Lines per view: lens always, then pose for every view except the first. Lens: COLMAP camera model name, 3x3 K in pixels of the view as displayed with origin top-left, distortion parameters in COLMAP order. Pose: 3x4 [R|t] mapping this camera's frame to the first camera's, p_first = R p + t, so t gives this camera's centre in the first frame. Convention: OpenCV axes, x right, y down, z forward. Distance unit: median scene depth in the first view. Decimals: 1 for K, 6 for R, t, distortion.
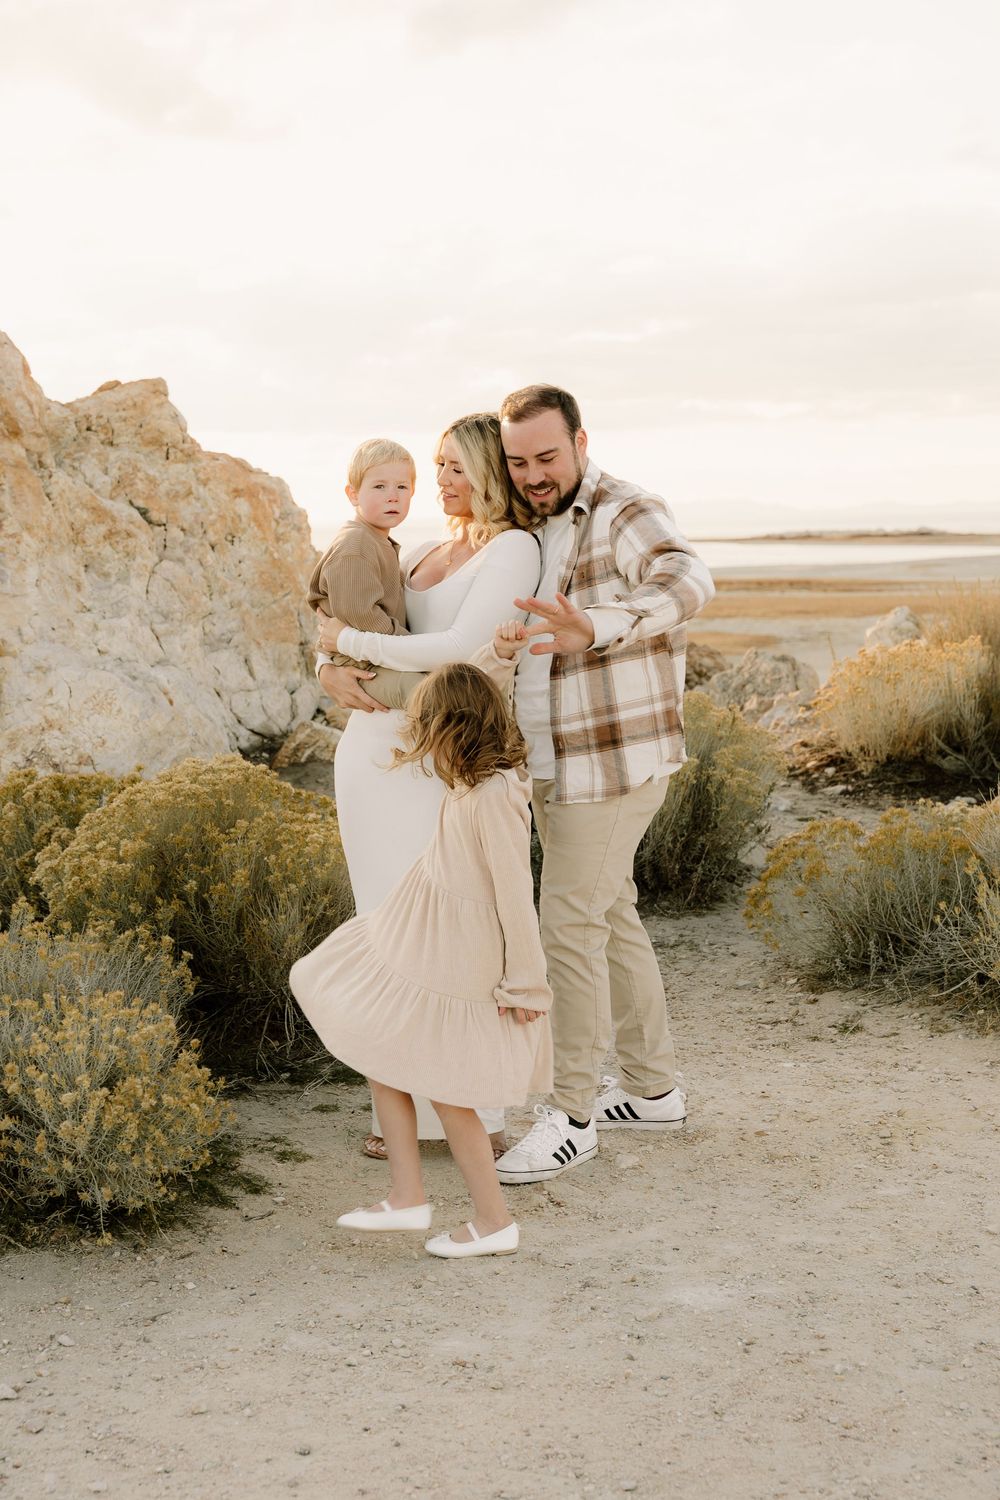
lens RADIAL K [[2287.2, 0, 505.2], [0, 2287.2, 658.2], [0, 0, 1]] dist [0.011396, 0.004939]
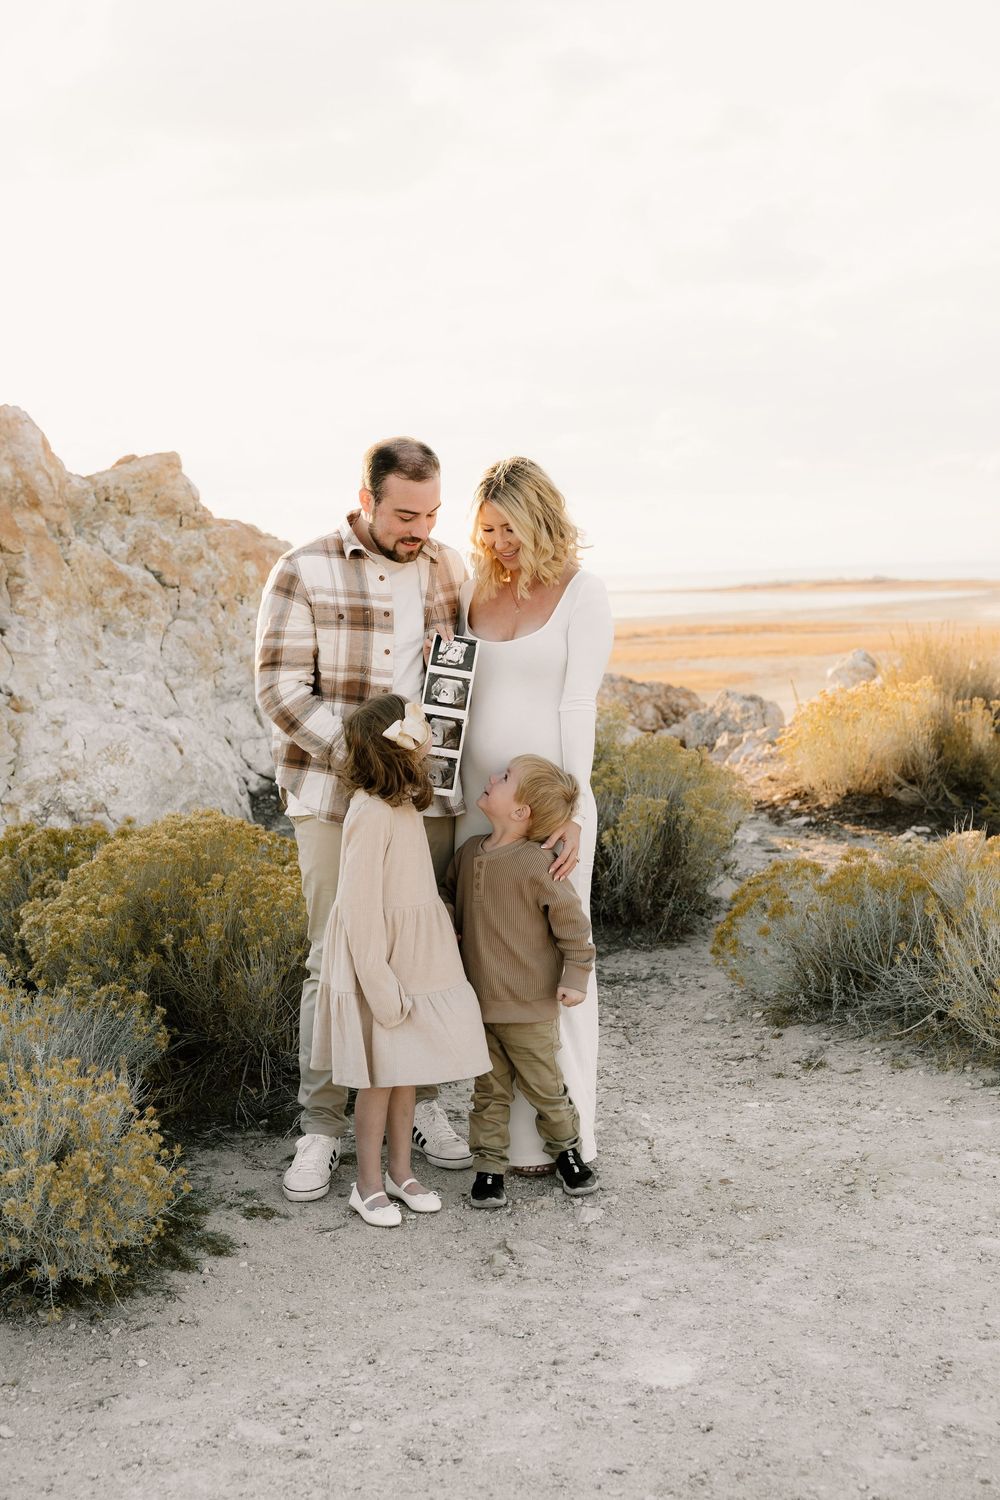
lens RADIAL K [[1969.5, 0, 490.8], [0, 1969.5, 746.6], [0, 0, 1]] dist [0.008060, 0.004545]
pose [[0.999766, -0.016499, -0.014010, 0.012597], [0.016854, 0.999530, 0.025593, -0.004272], [0.013581, -0.025823, 0.999574, 0.071340]]
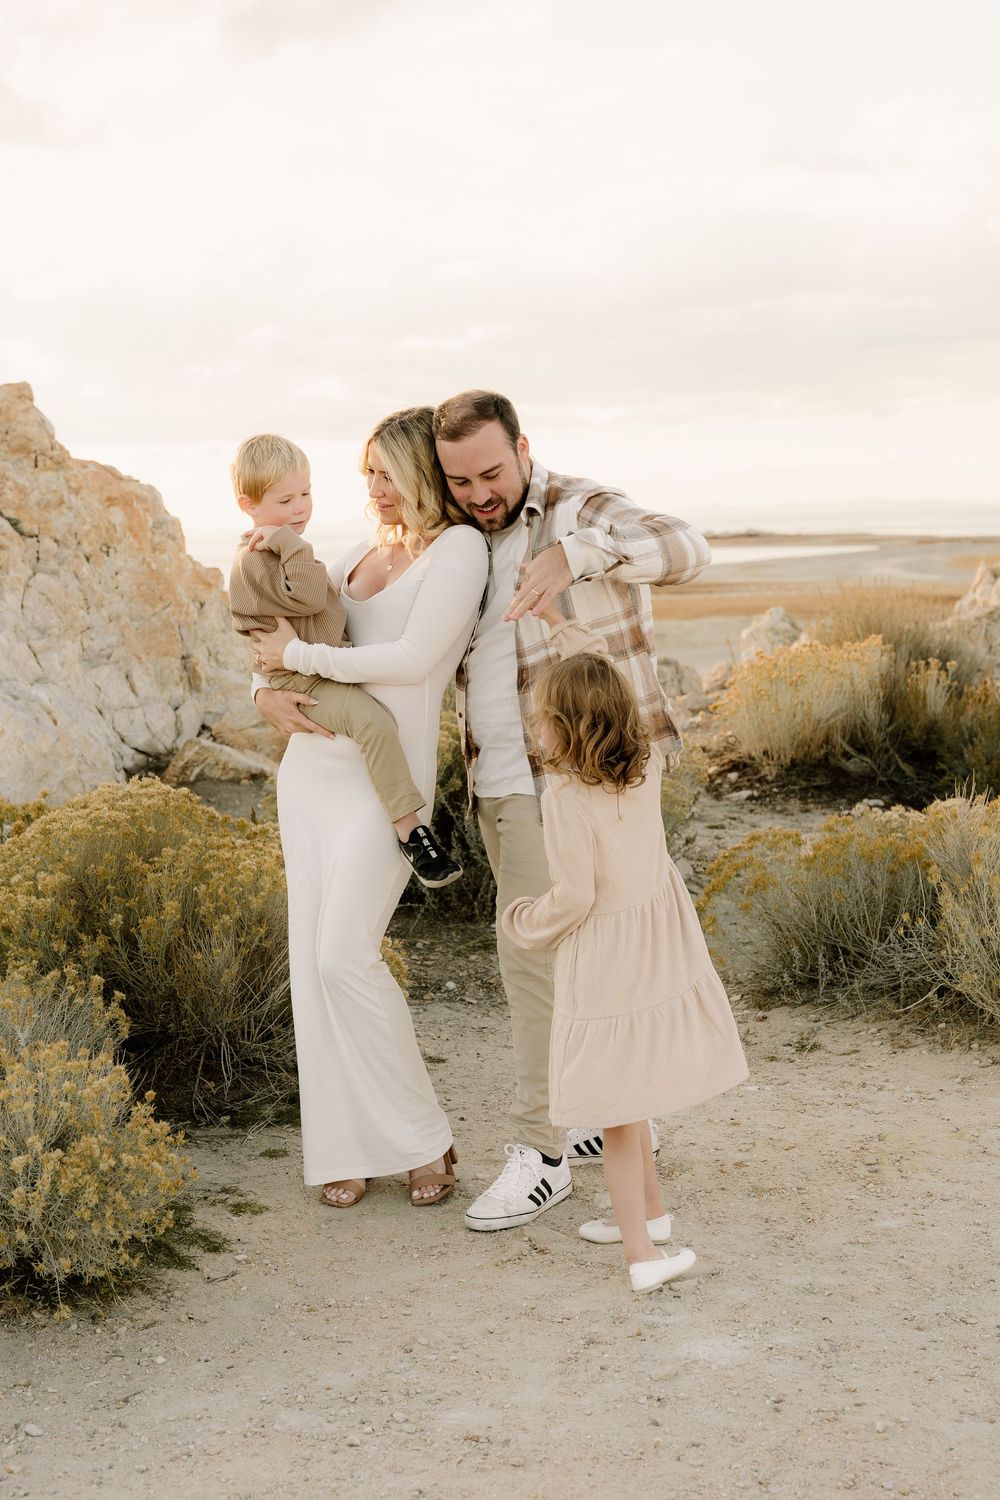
lens RADIAL K [[2275.0, 0, 502.6], [0, 2275.0, 753.4], [0, 0, 1]] dist [0.017585, -0.020275]
pose [[0.997266, -0.024154, 0.069830, -0.025619], [0.021431, 0.998990, 0.039483, -0.001116], [-0.070714, -0.037879, 0.996777, 0.038245]]
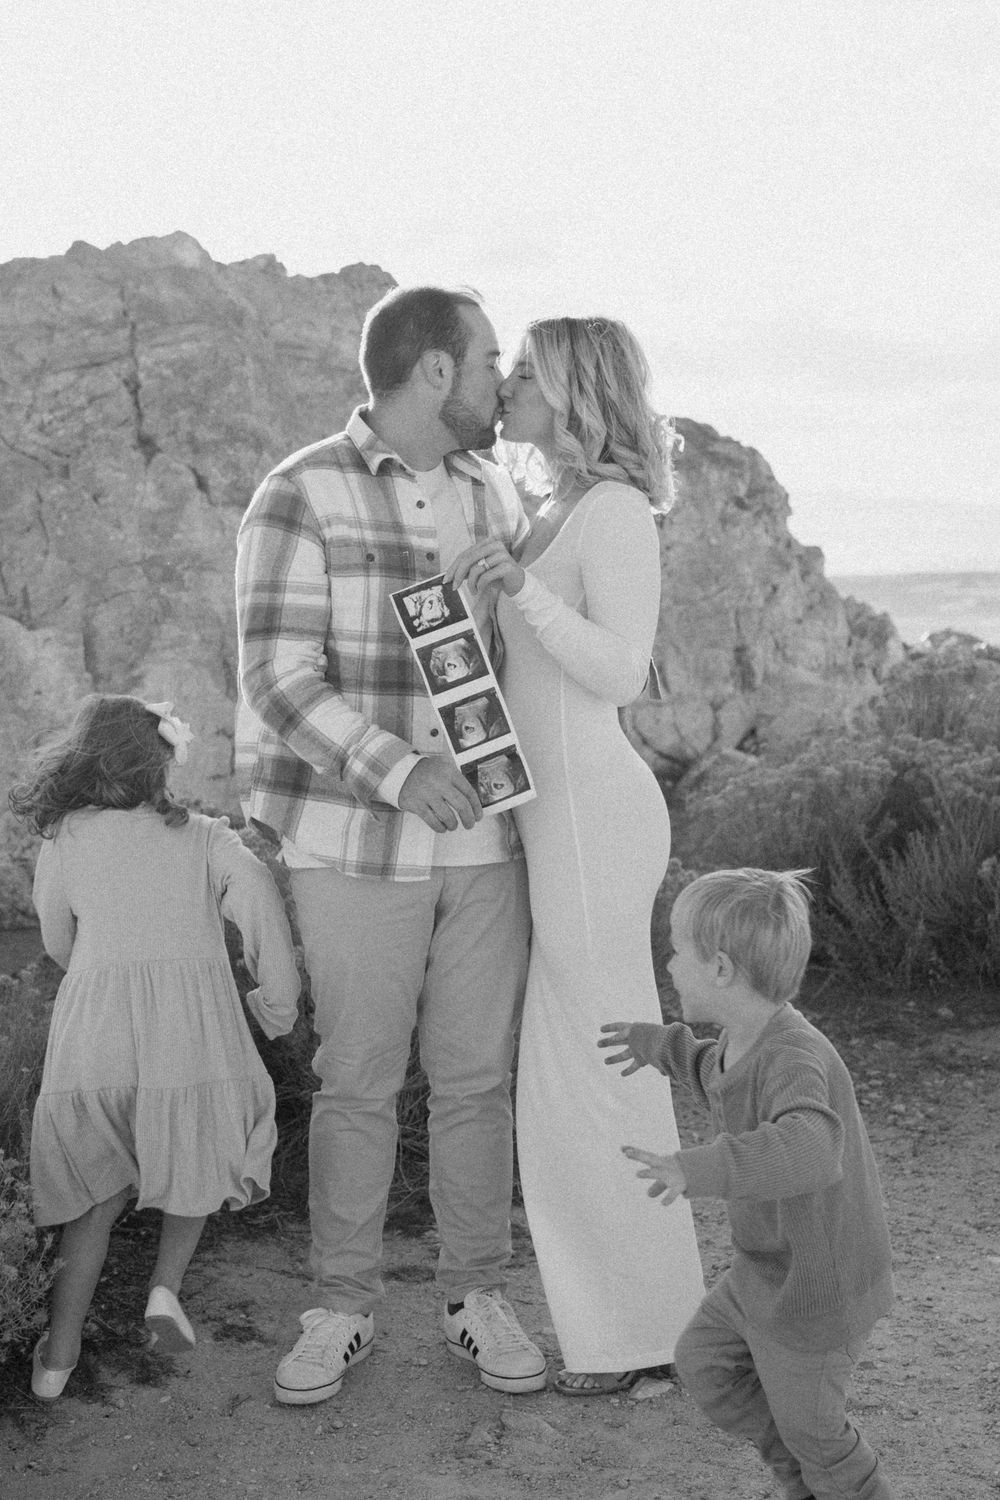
lens RADIAL K [[2551.4, 0, 589.3], [0, 2551.4, 752.3], [0, 0, 1]] dist [0.035294, 0.191937]
pose [[0.960617, 0.041209, -0.274805, 0.127266], [-0.030497, 0.998603, 0.043143, -0.008340], [0.276199, -0.033063, 0.960532, 0.112737]]
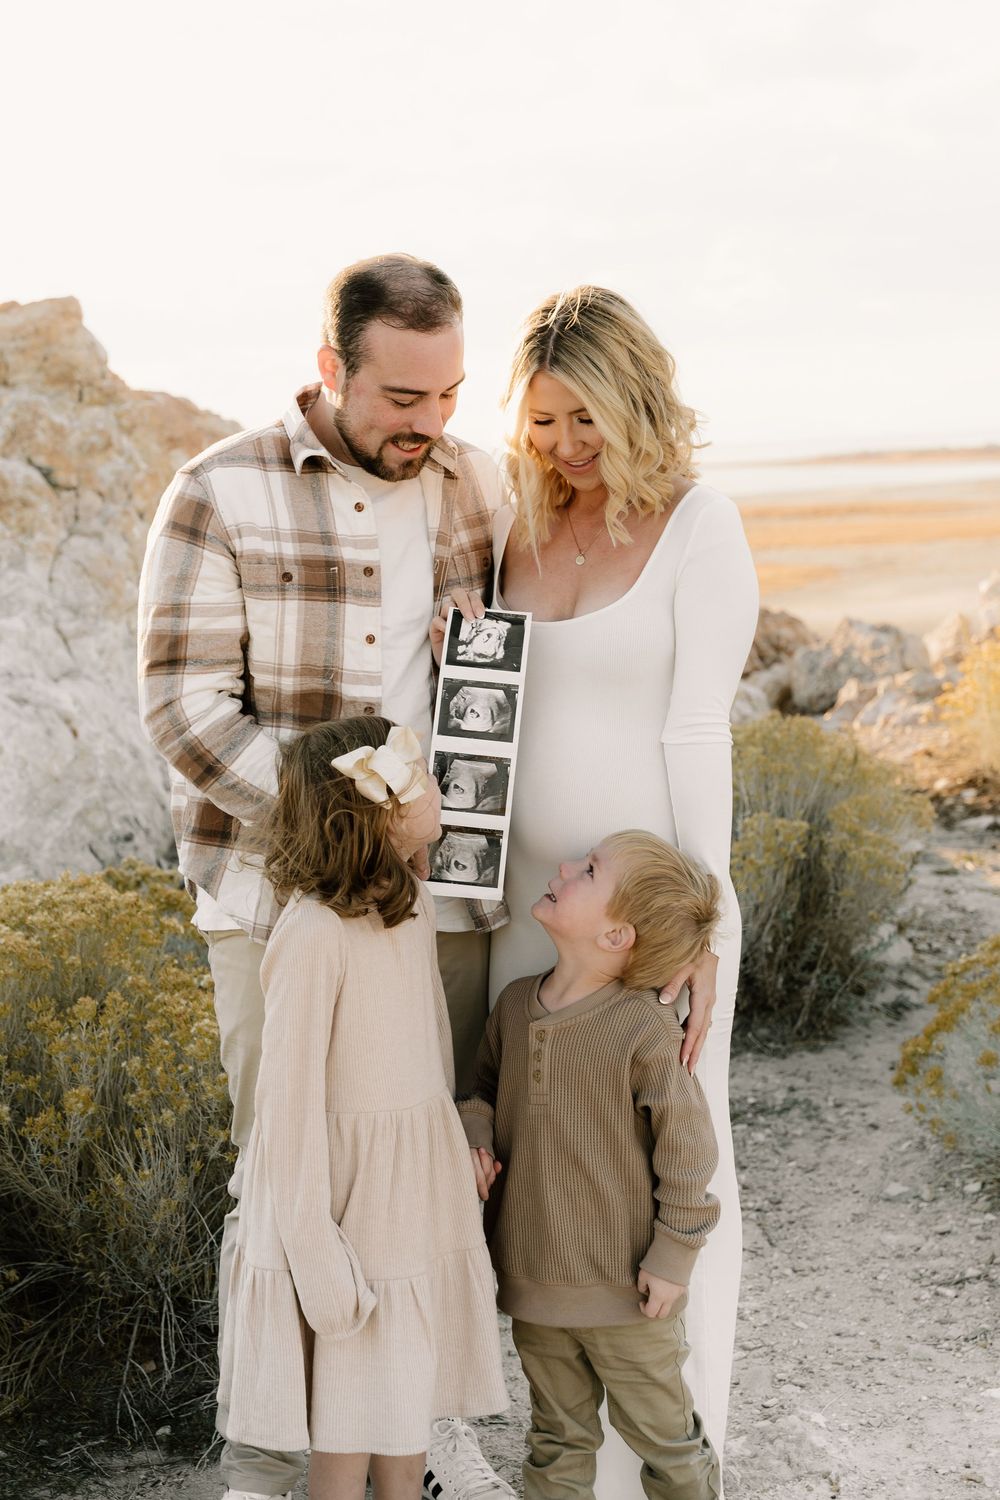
lens RADIAL K [[2441.2, 0, 460.2], [0, 2441.2, 645.8], [0, 0, 1]] dist [0.033283, -0.051923]
pose [[0.999045, -0.026131, -0.035028, 0.006016], [0.026813, 0.999457, 0.019145, -0.020003], [0.034509, -0.020066, 0.999203, 0.212024]]
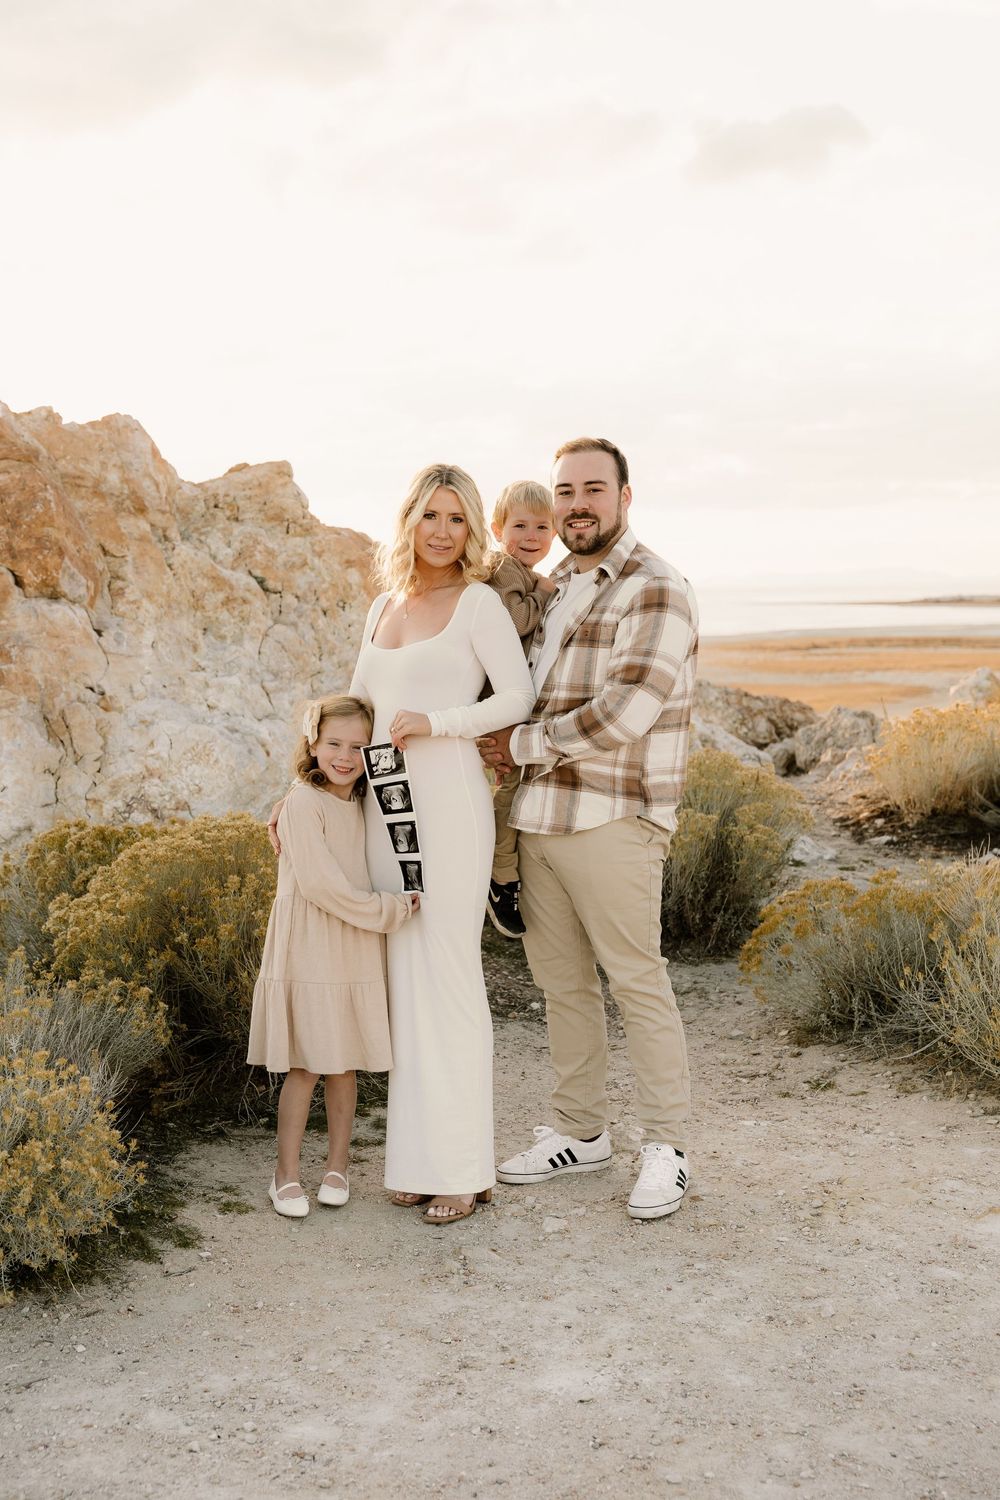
lens RADIAL K [[1942.6, 0, 503.2], [0, 1942.6, 749.3], [0, 0, 1]] dist [0.003415, 0.015065]
pose [[0.995140, 0.010884, -0.097865, 0.057600], [-0.008527, 0.999664, 0.024470, -0.006483], [0.098099, -0.023517, 0.994899, 0.072678]]
